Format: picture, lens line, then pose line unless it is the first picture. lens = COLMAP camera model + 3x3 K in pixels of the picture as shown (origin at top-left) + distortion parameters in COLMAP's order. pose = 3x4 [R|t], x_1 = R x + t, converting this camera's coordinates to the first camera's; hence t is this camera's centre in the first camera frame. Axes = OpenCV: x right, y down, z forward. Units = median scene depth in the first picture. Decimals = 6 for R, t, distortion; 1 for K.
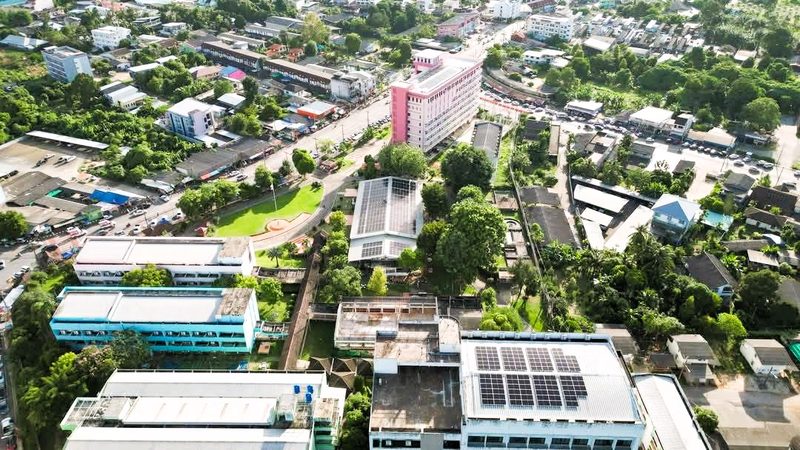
lens RADIAL K [[575.0, 0, 400.0], [0, 575.0, 225.0], [0, 0, 1]] dist [0.080369, -0.066179]
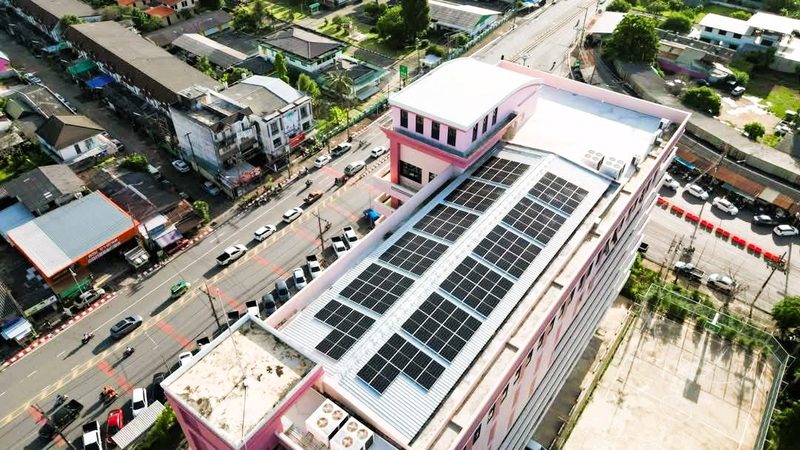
lens RADIAL K [[575.0, 0, 400.0], [0, 575.0, 225.0], [0, 0, 1]] dist [0.080369, -0.066179]
pose [[0.996481, 0.055908, -0.062455, 0.035245], [-0.047660, 0.990818, 0.126524, -0.207923], [0.068955, -0.123102, 0.989996, 0.590344]]
